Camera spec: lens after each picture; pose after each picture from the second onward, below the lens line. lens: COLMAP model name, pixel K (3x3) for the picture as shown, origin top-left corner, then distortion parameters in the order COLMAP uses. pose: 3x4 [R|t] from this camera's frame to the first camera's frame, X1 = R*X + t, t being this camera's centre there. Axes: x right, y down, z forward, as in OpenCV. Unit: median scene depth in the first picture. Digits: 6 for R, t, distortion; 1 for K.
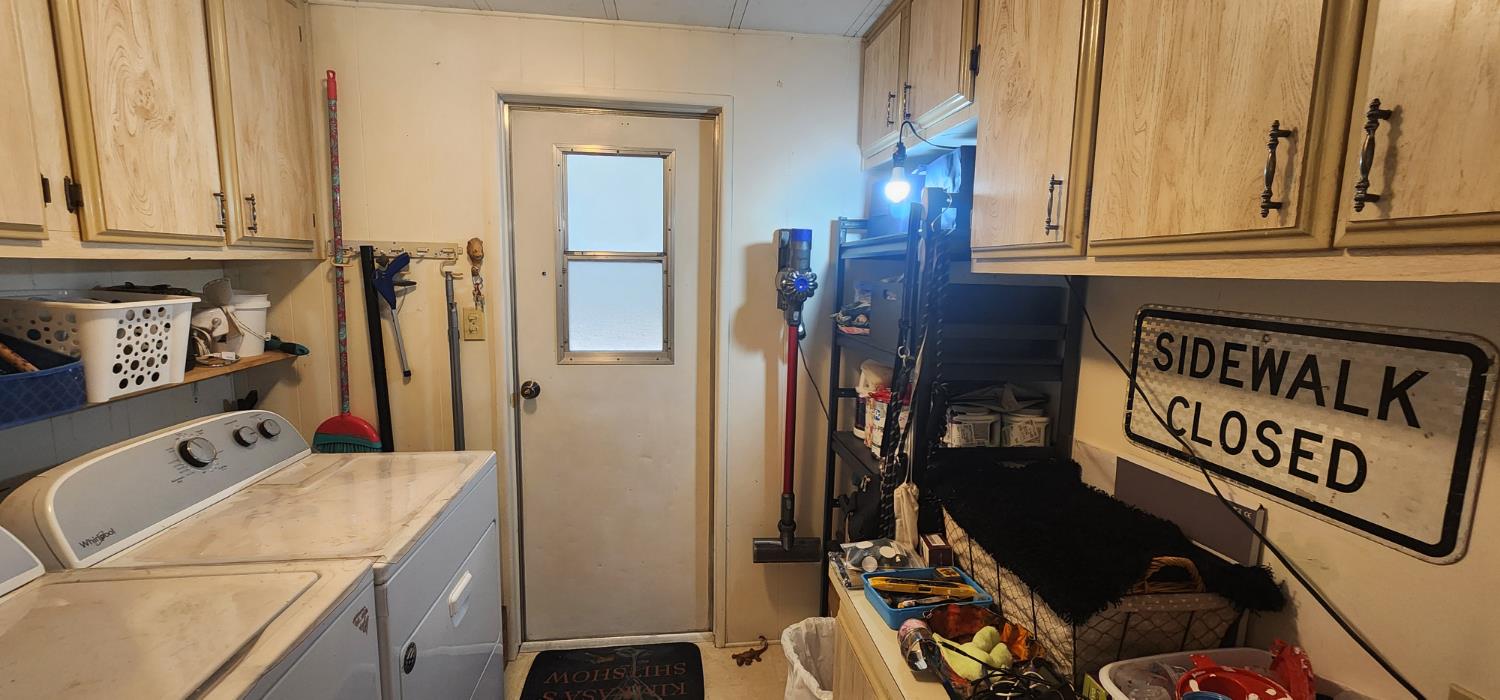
lens RADIAL K [[615.3, 0, 750.2], [0, 615.3, 351.3], [0, 0, 1]] dist [-0.002129, 0.001872]
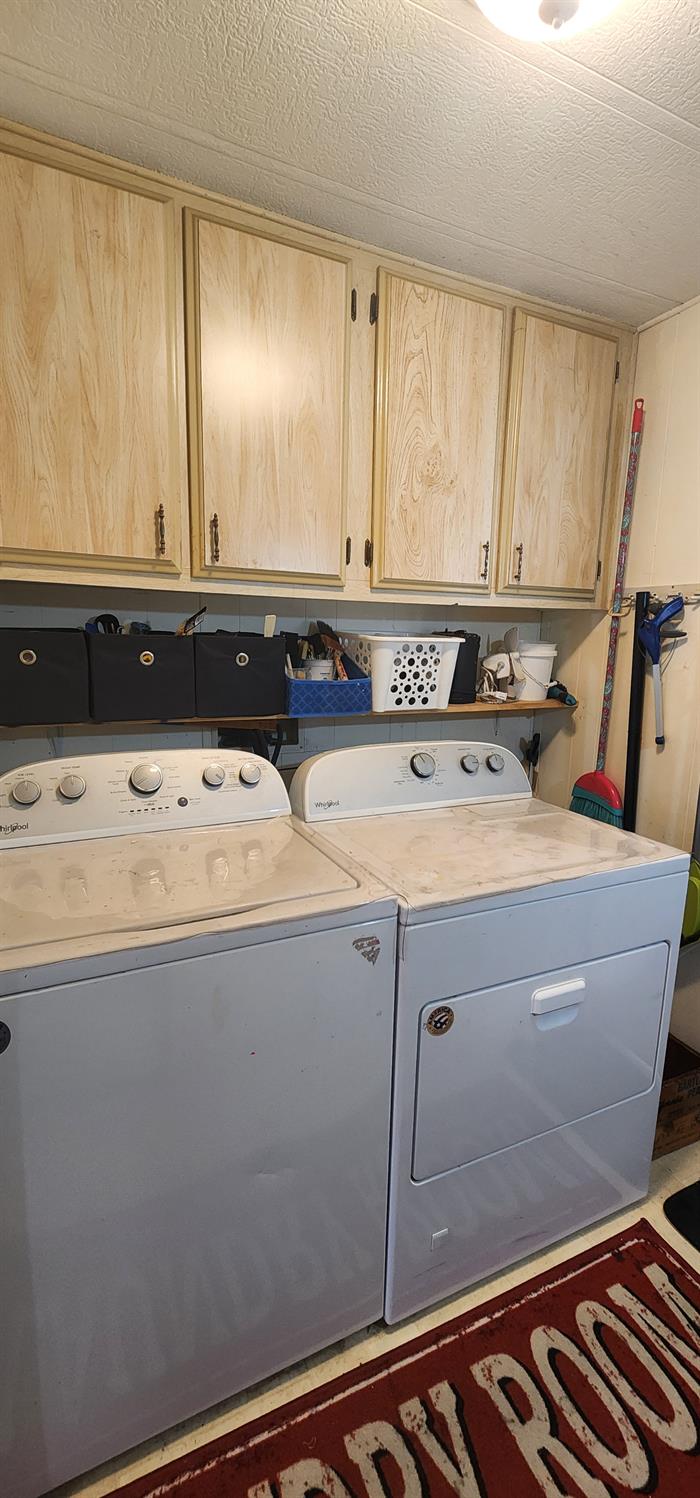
lens RADIAL K [[614.5, 0, 350.0], [0, 614.5, 749.8], [0, 0, 1]] dist [-0.002129, 0.001872]
pose [[0.307597, 0.164664, -0.937161, 0.166946], [-0.143569, 0.981668, 0.125361, 0.004196], [0.940623, 0.095986, 0.325598, 0.447597]]
